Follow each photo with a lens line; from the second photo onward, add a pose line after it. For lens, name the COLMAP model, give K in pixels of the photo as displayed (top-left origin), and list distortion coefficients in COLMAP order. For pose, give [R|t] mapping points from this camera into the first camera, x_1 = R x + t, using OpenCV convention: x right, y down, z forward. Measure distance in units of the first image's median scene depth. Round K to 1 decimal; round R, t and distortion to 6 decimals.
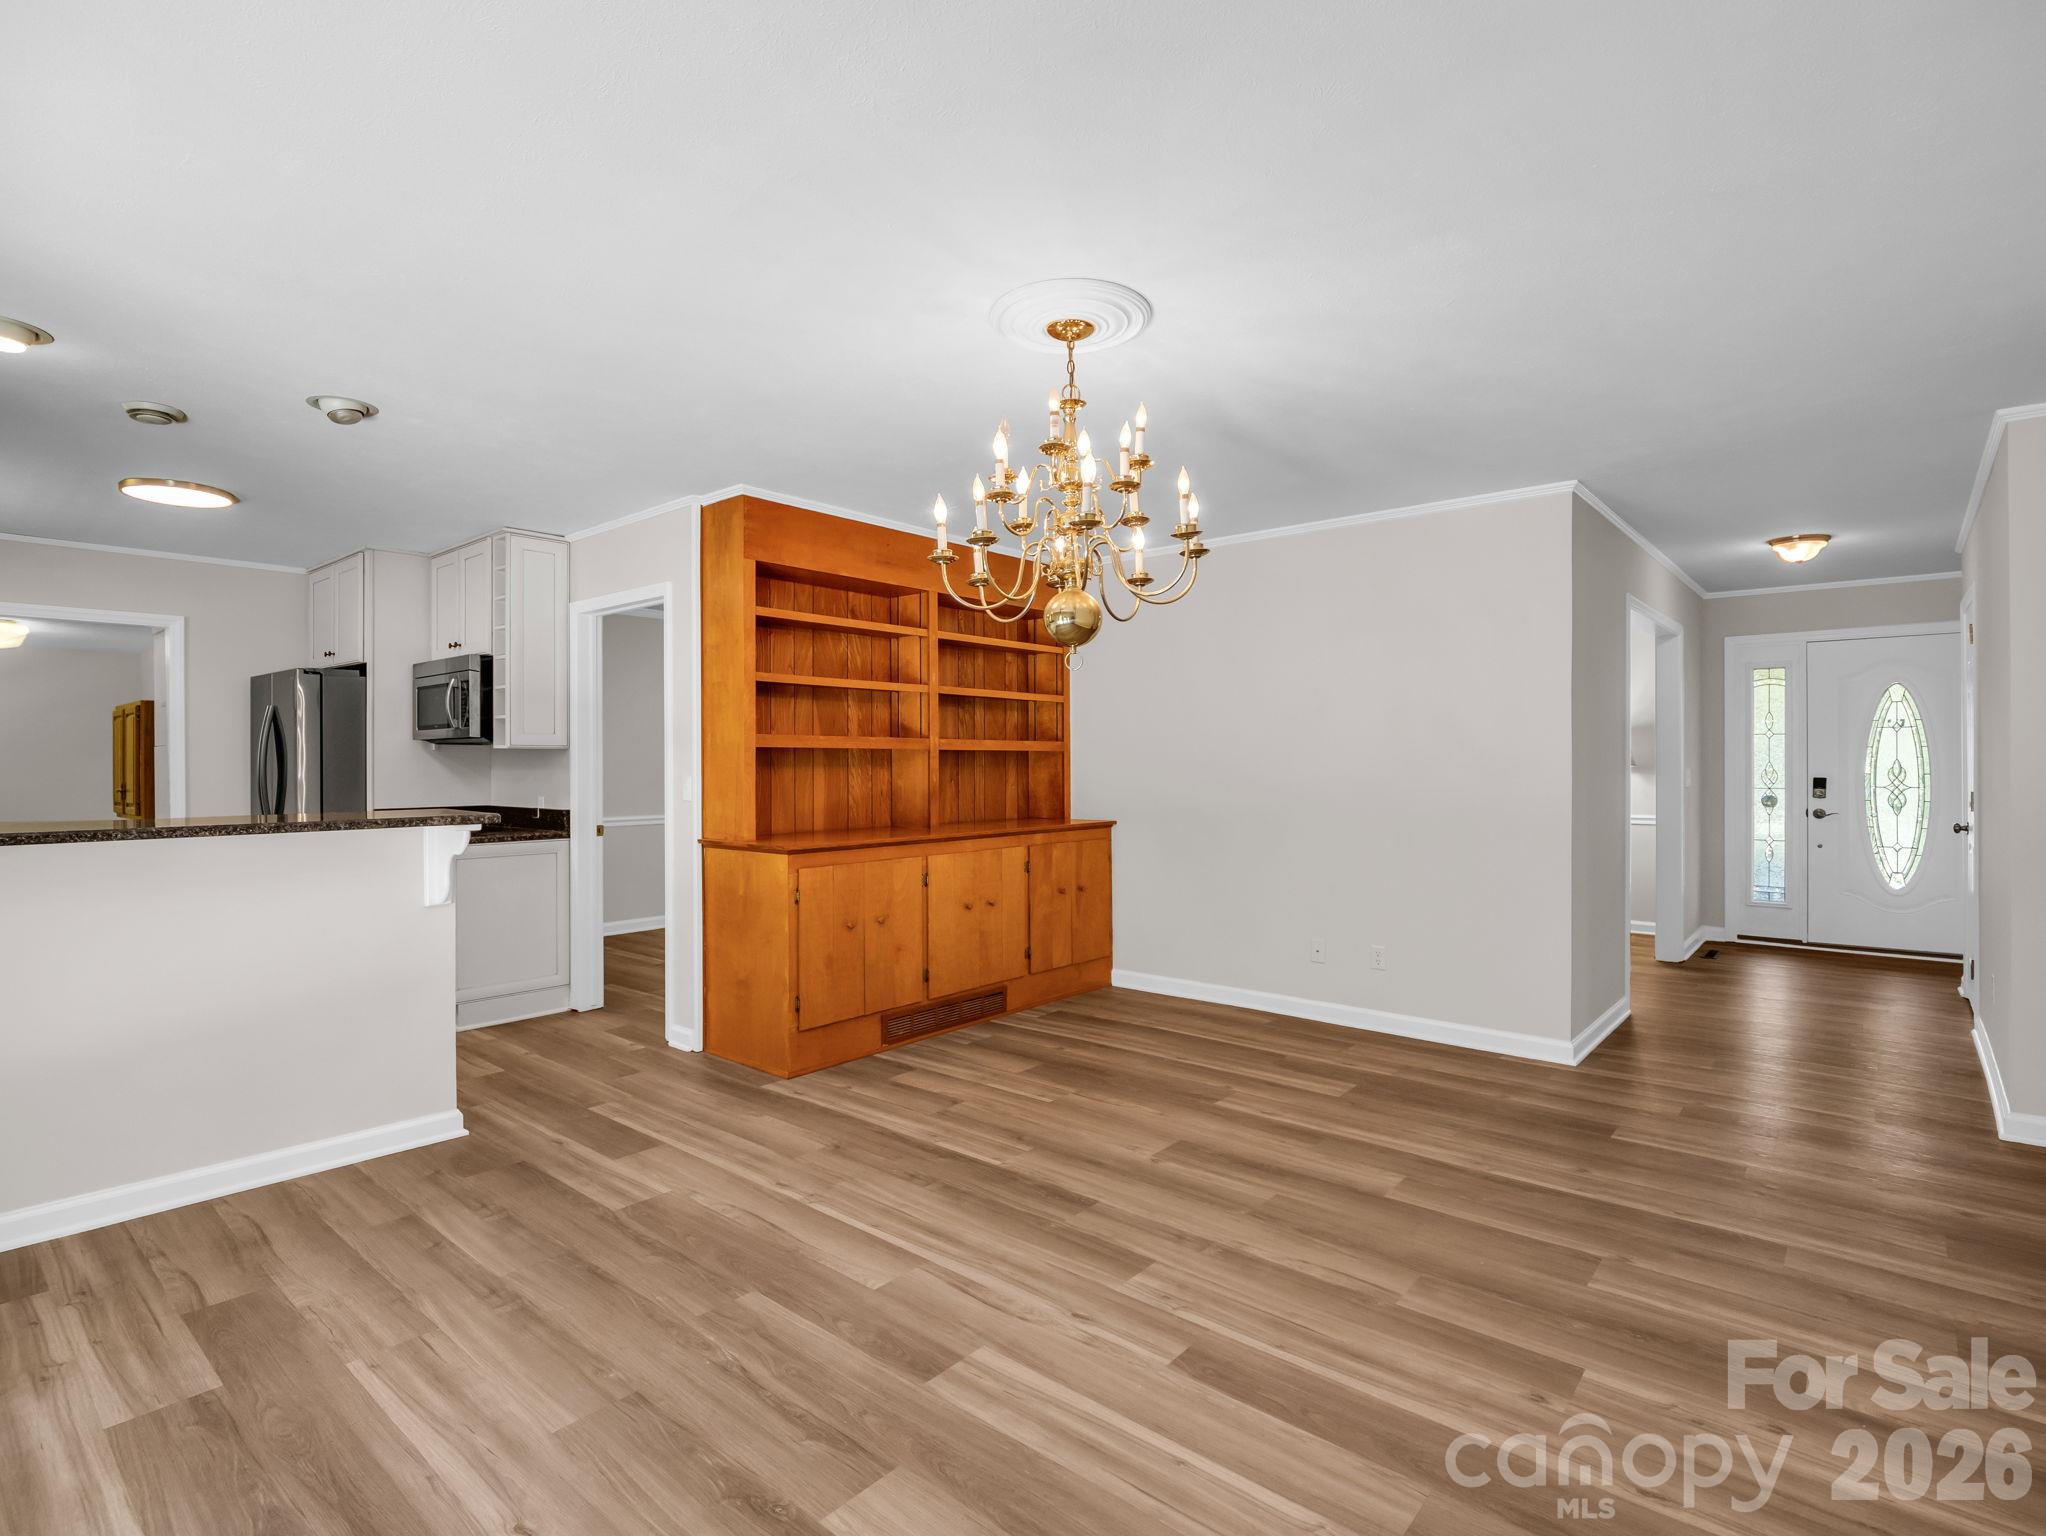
lens RADIAL K [[1009.4, 0, 1116.7], [0, 1009.4, 758.9], [0, 0, 1]] dist [-0.002614, -0.000842]
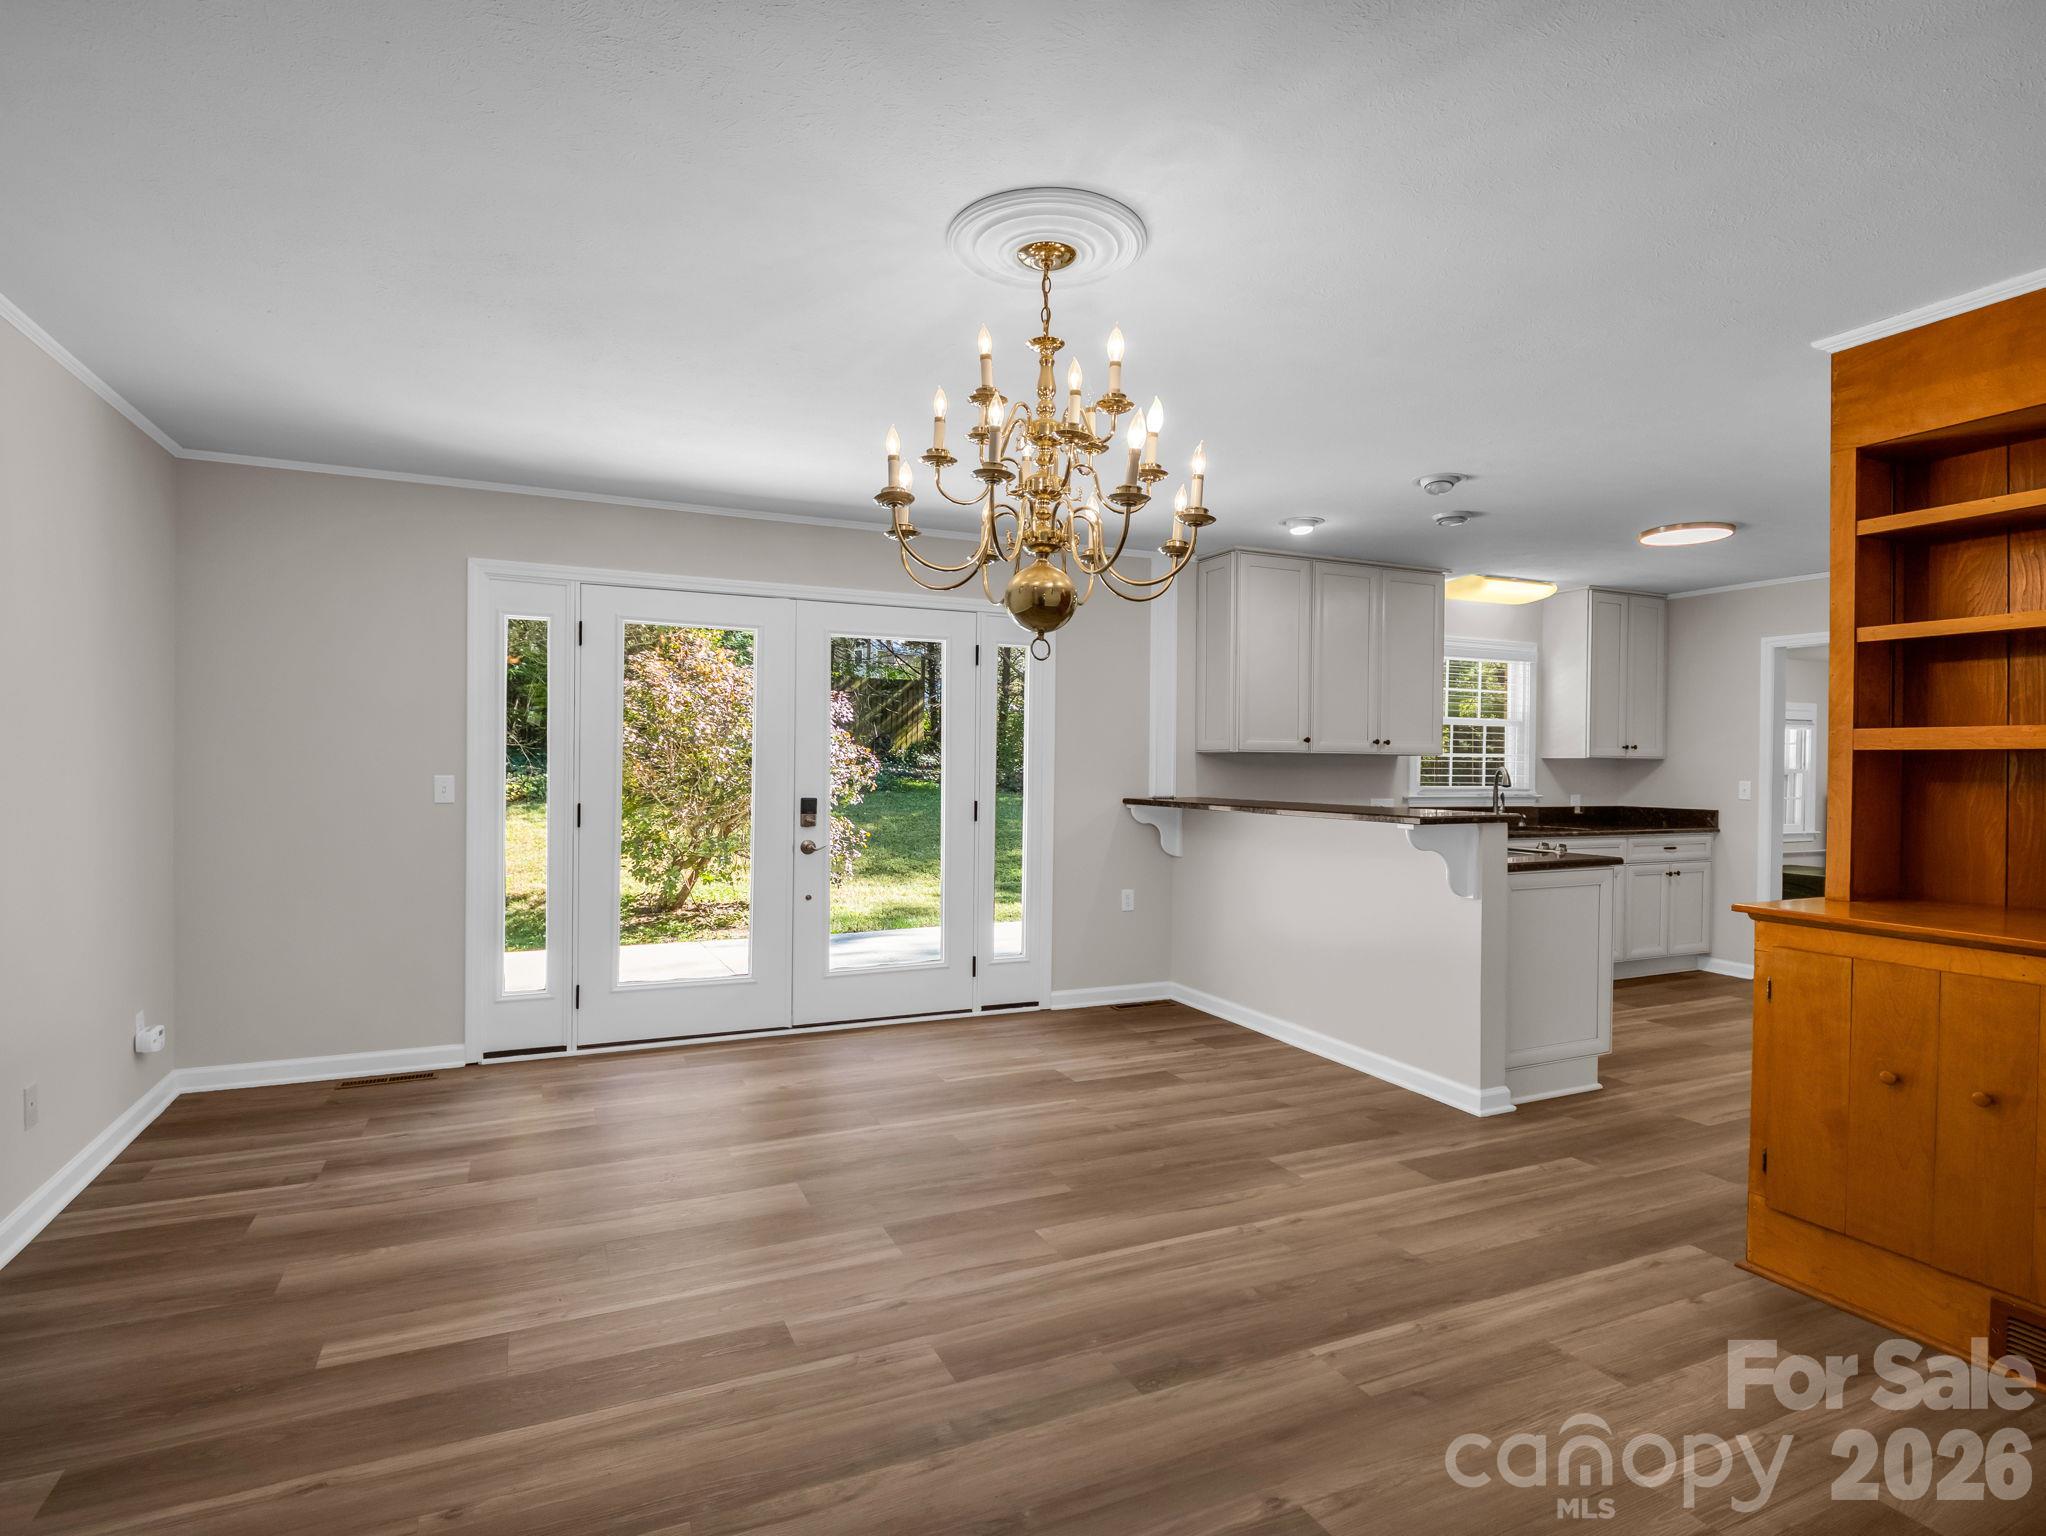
lens RADIAL K [[1018.2, 0, 980.0], [0, 1018.2, 775.3], [0, 0, 1]] dist [0.002133, 0.000610]
pose [[-0.478401, 0.008285, -0.878102, 0.662900], [-0.002907, 0.999935, 0.011018, 0.000724], [0.878137, 0.007824, -0.478346, 1.248362]]
